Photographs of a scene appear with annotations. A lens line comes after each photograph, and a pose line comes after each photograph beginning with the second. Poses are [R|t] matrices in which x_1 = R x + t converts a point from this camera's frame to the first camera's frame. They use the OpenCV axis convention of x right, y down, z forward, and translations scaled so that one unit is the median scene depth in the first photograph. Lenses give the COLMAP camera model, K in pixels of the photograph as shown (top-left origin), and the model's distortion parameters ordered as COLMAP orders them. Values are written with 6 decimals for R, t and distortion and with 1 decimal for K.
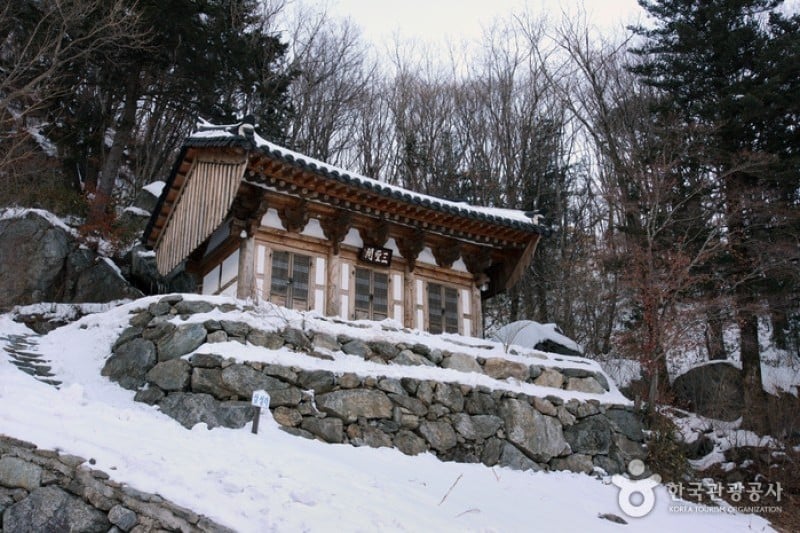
lens RADIAL K [[769.1, 0, 400.0], [0, 769.1, 266.5], [0, 0, 1]] dist [-0.005662, 0.104228]
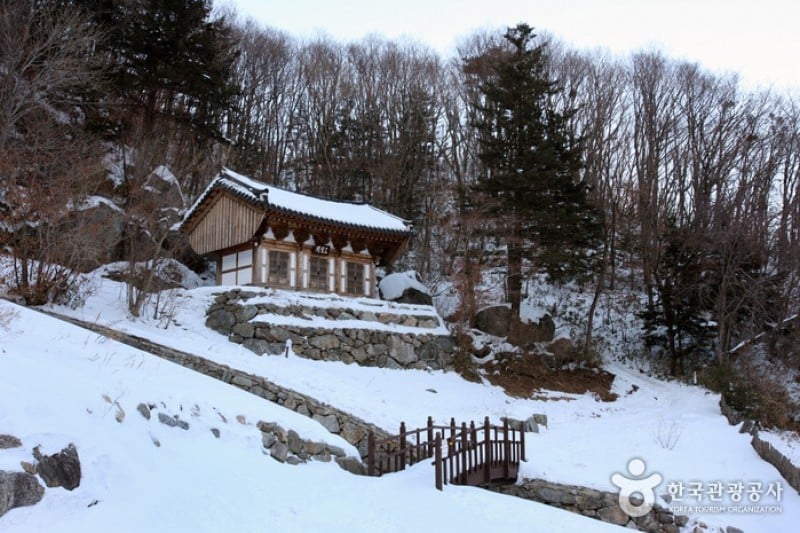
lens RADIAL K [[769.1, 0, 400.0], [0, 769.1, 266.5], [0, 0, 1]] dist [-0.005662, 0.104228]
pose [[0.984483, 0.031135, 0.172694, -0.200760], [-0.062172, 0.982183, 0.177347, -0.385827], [-0.164095, -0.185332, 0.968878, -1.006362]]
